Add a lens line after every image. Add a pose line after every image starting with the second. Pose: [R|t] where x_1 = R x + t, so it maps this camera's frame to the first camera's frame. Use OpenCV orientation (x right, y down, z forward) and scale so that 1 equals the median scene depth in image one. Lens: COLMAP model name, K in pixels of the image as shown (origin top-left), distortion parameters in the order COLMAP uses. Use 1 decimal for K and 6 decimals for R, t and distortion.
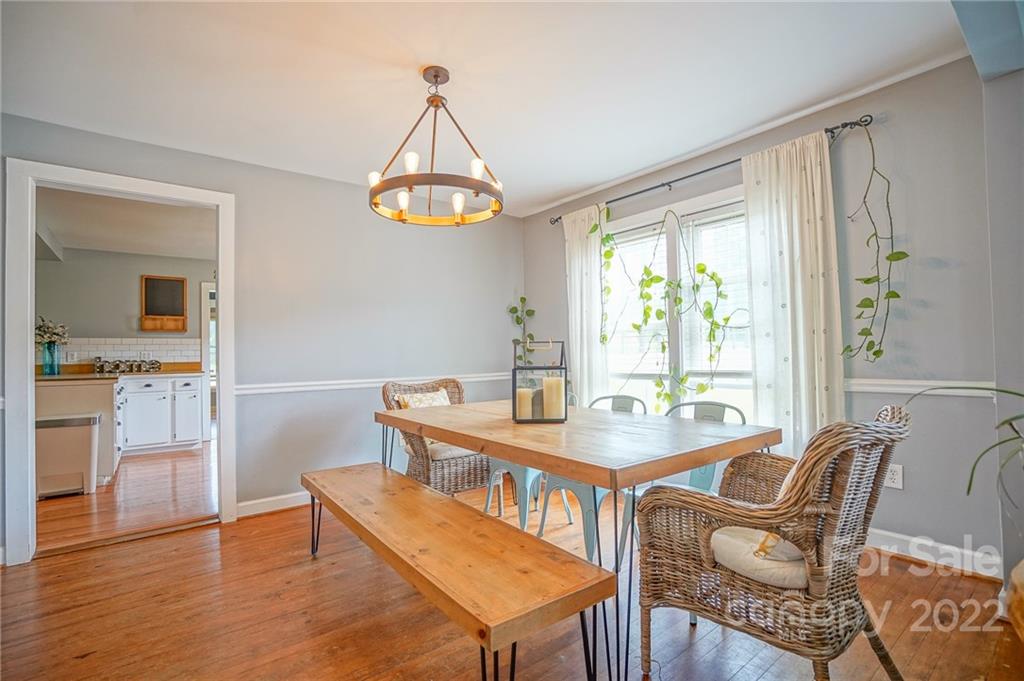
lens RADIAL K [[469.4, 0, 509.2], [0, 469.4, 344.9], [0, 0, 1]] dist [-0.056750, 0.020512]
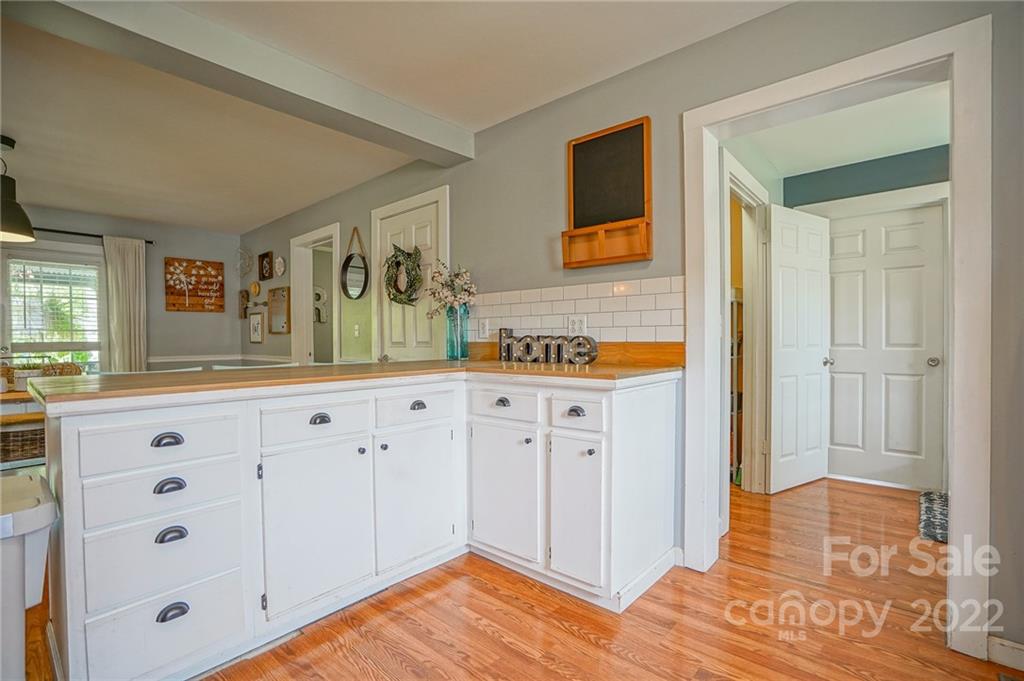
lens RADIAL K [[469.4, 0, 509.2], [0, 469.4, 344.9], [0, 0, 1]] dist [-0.056750, 0.020512]
pose [[0.185137, 0.021237, -0.982483, -0.383419], [0.017567, 0.999535, 0.024915, 0.030464], [0.982556, -0.021872, 0.184678, 0.872406]]
